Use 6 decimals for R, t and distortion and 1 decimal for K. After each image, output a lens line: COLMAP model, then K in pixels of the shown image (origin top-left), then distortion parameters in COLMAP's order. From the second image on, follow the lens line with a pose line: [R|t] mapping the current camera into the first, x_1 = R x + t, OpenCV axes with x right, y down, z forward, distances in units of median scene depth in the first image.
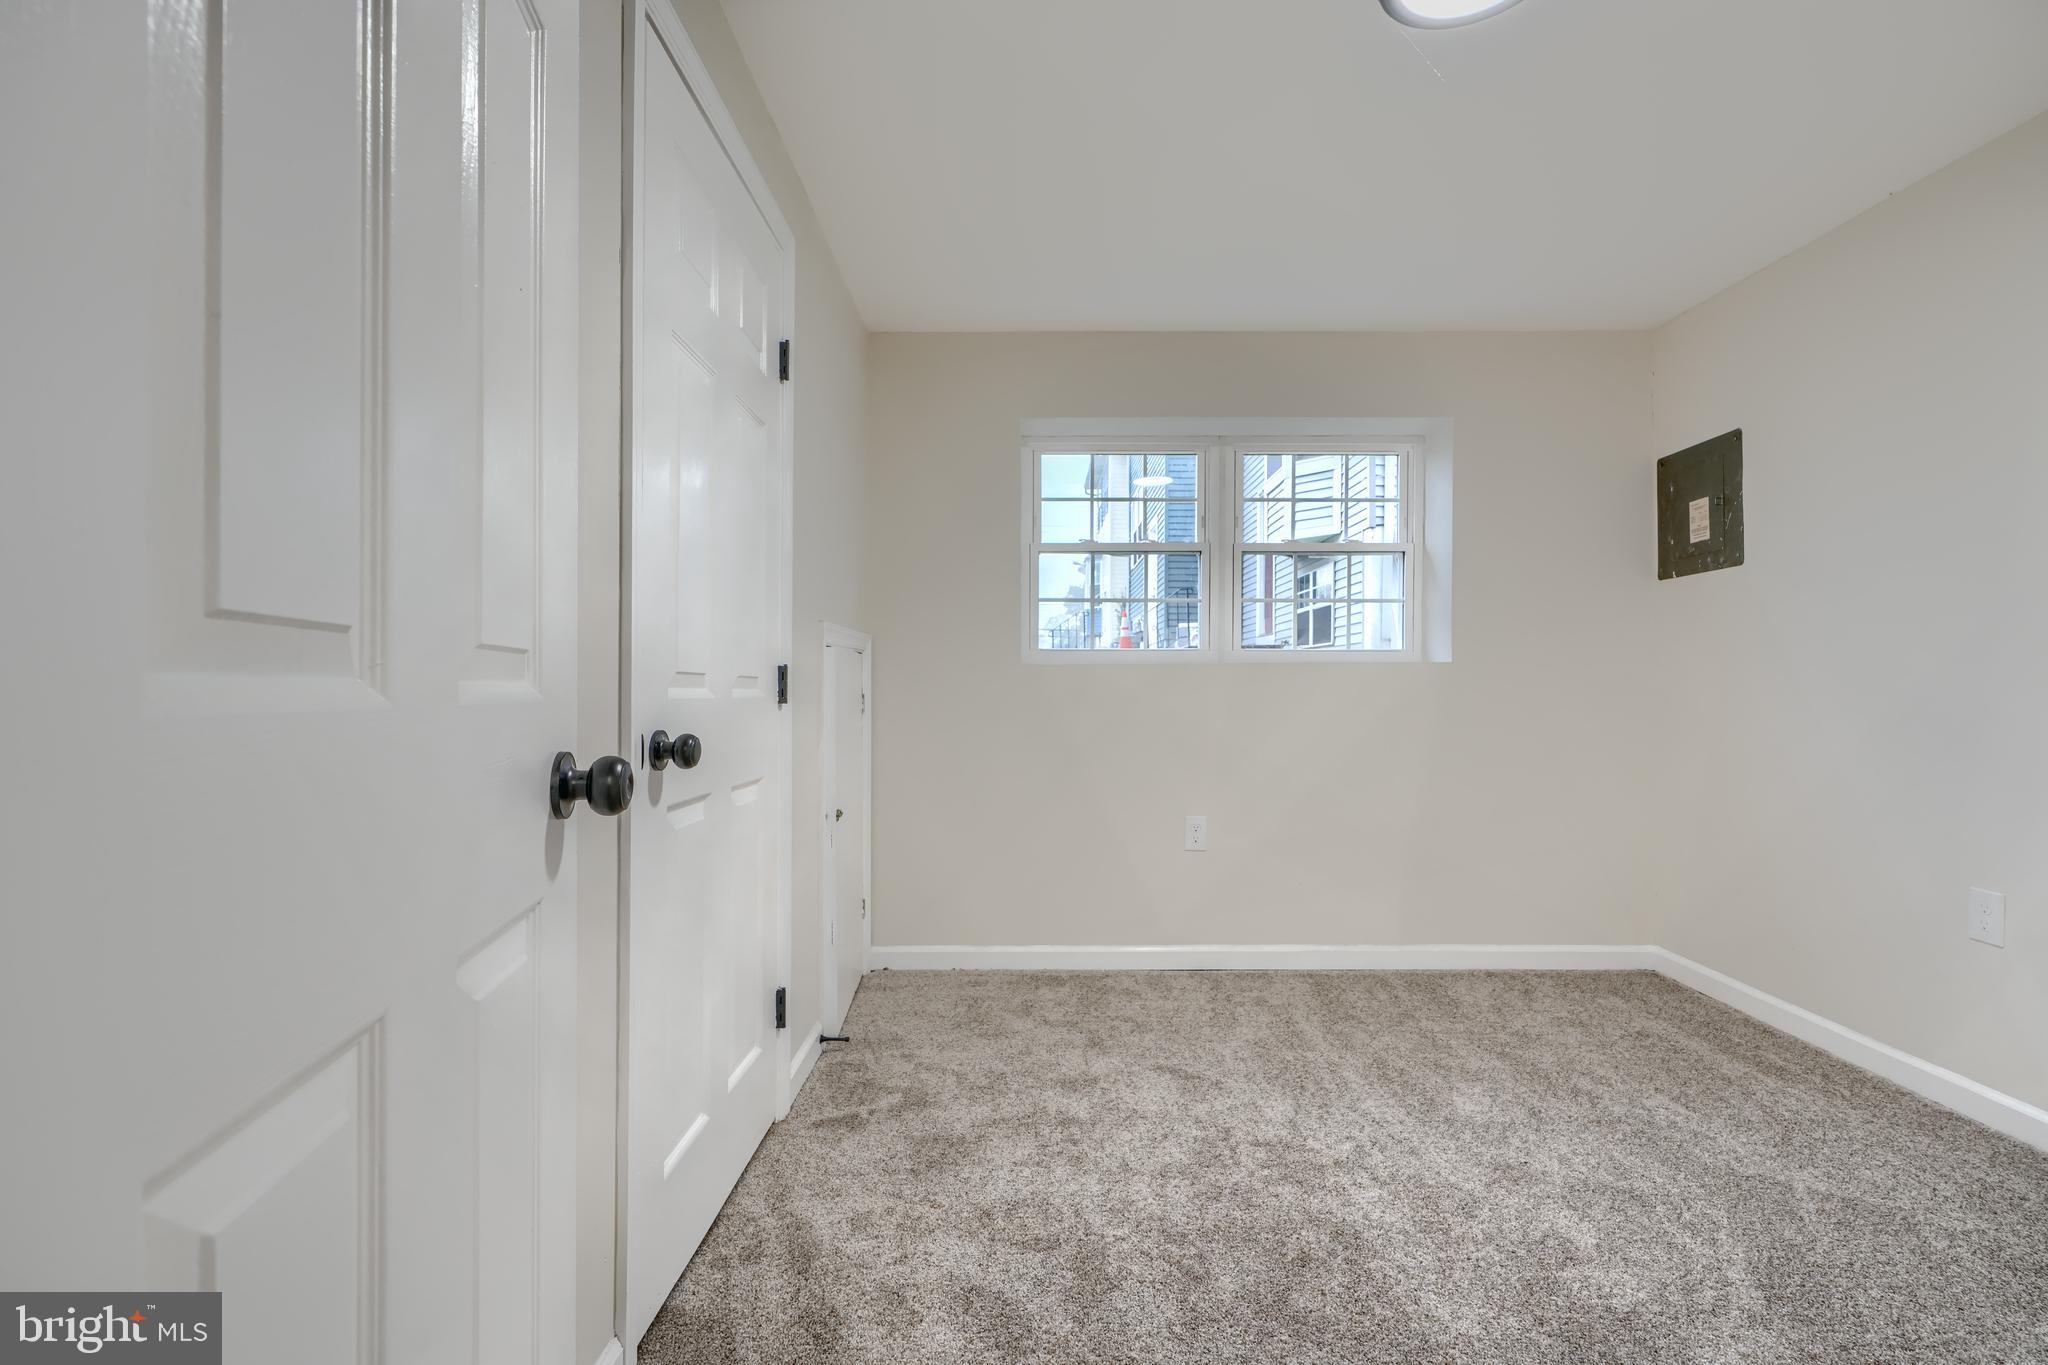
lens RADIAL K [[932.2, 0, 1020.9], [0, 932.2, 689.1], [0, 0, 1]] dist [0.001404, -0.000469]
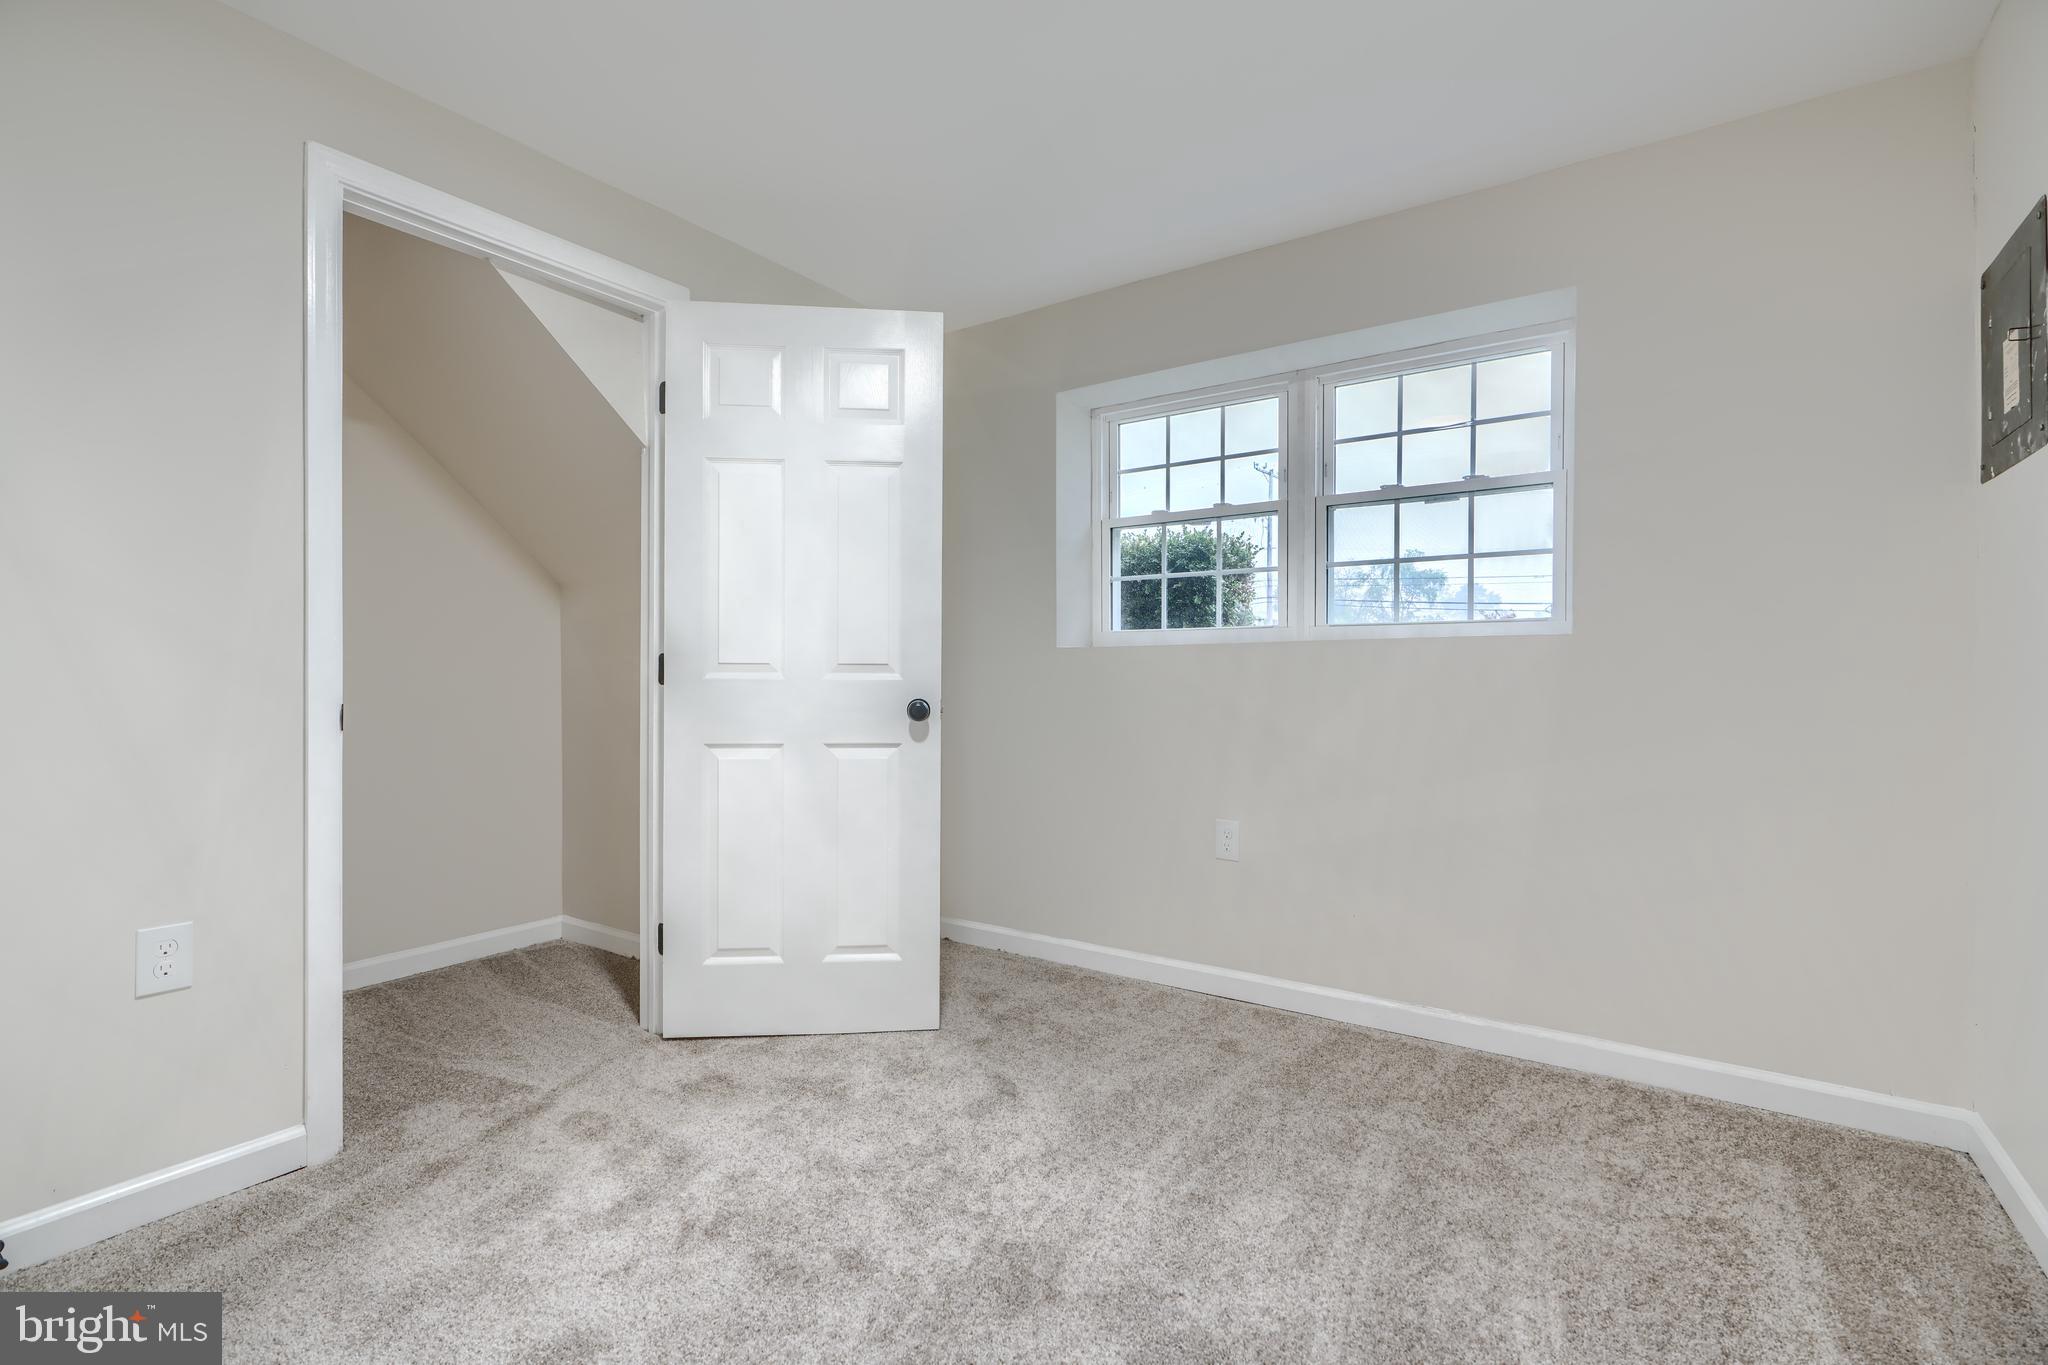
lens RADIAL K [[932.2, 0, 987.2], [0, 932.2, 671.8], [0, 0, 1]] dist [0.001404, -0.000469]
pose [[0.816507, -0.003110, -0.577327, 0.681869], [0.006266, 0.999974, 0.003476, -0.007372], [0.577301, -0.006456, 0.816506, 0.224690]]
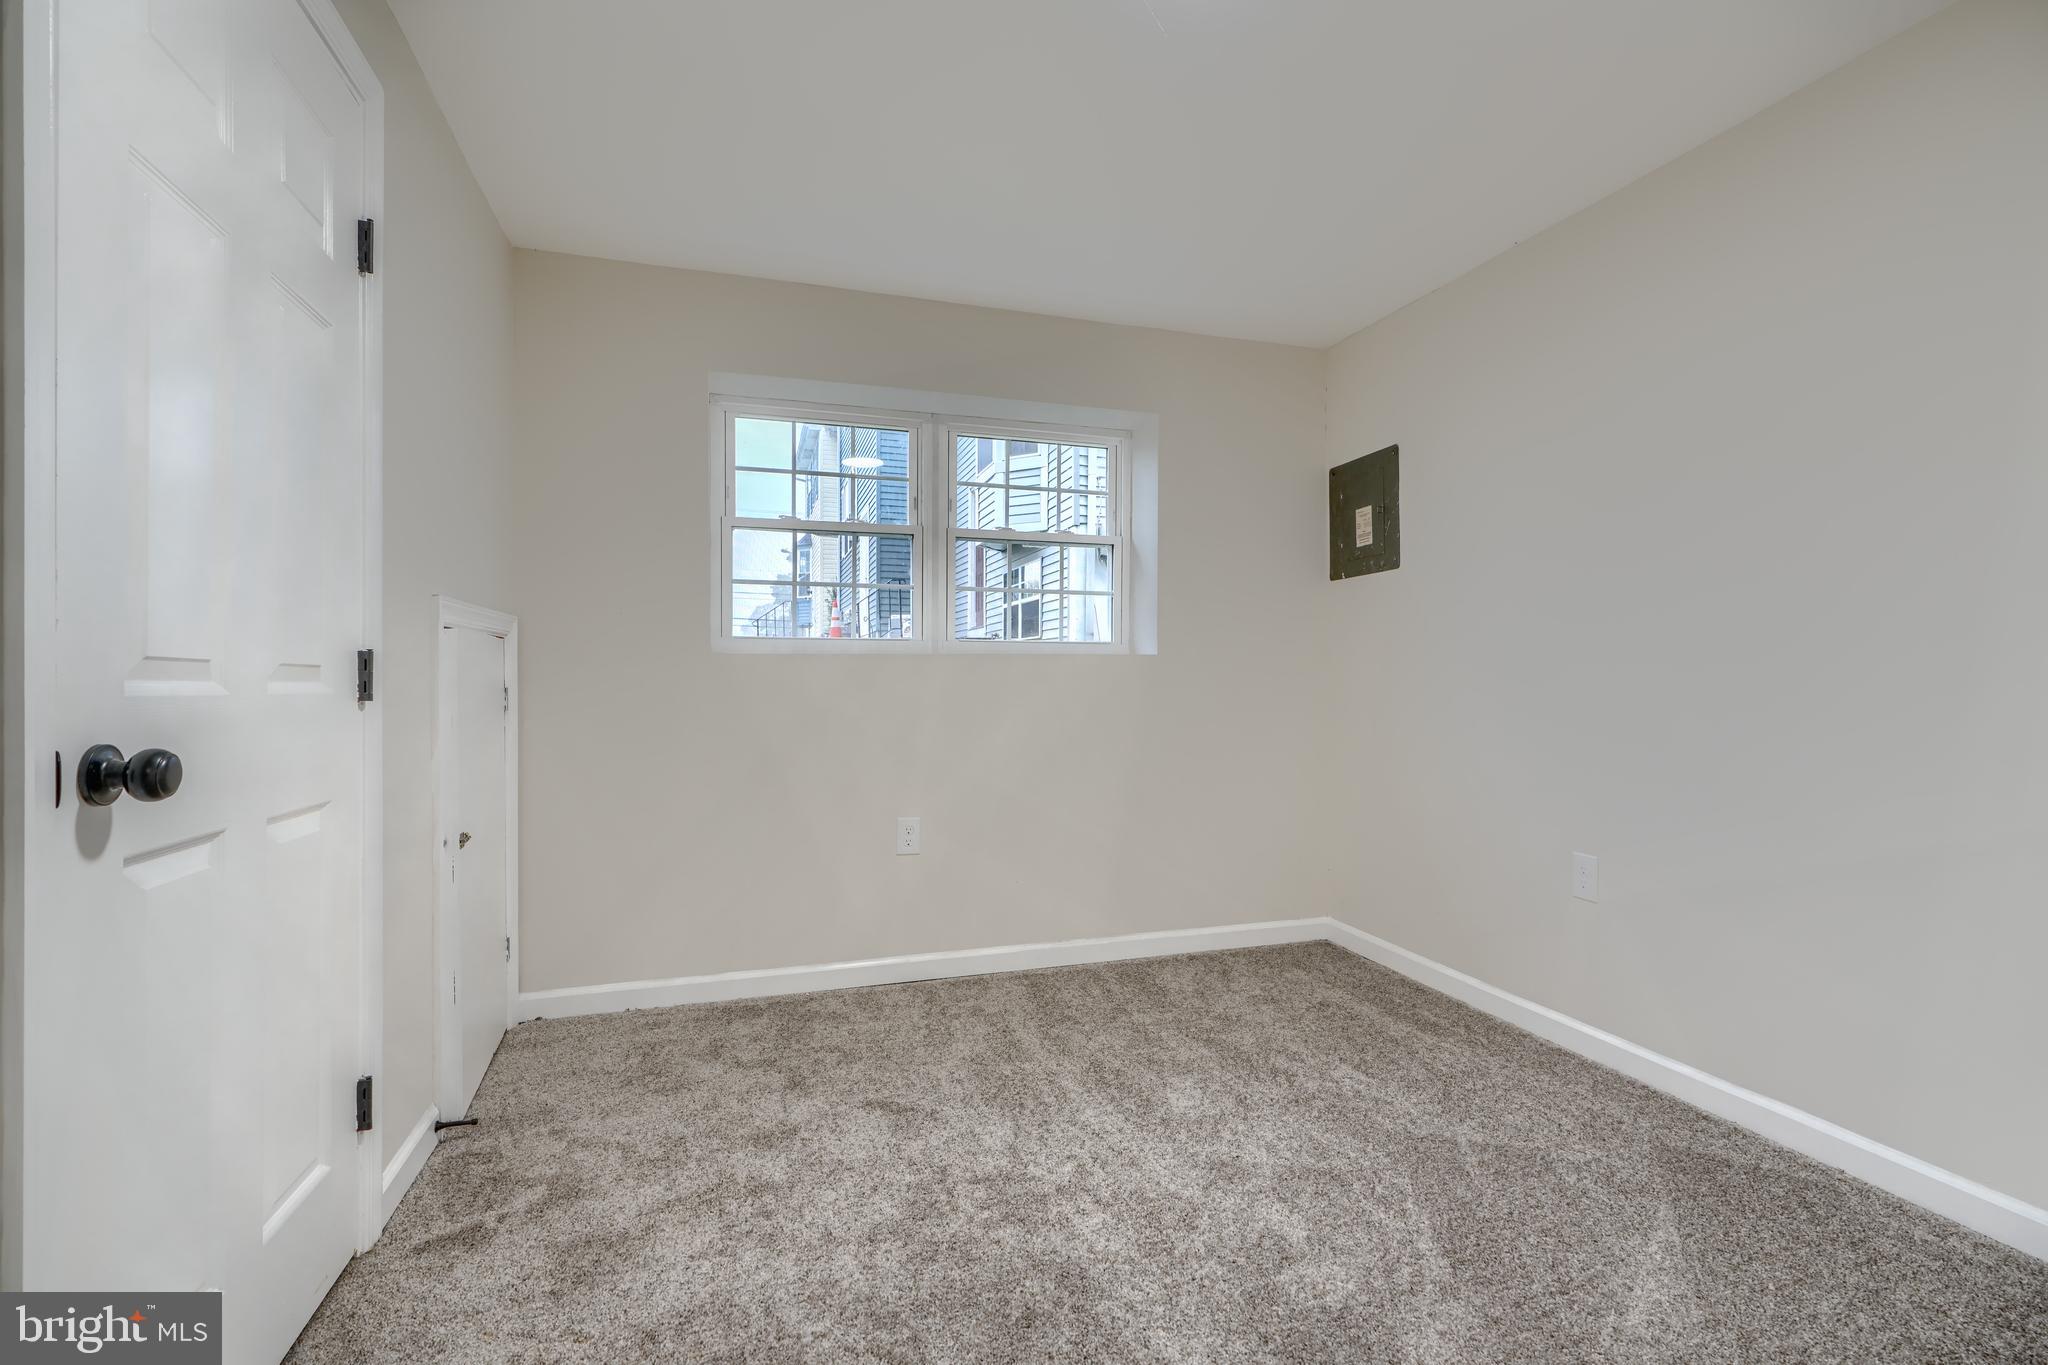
lens RADIAL K [[932.2, 0, 1032.9], [0, 932.2, 688.3], [0, 0, 1]] dist [0.001404, -0.000469]
pose [[0.949810, -0.003490, 0.312809, 0.019234], [0.001140, 0.999970, 0.007693, -0.000183], [-0.312826, -0.006951, 0.949785, 0.101507]]
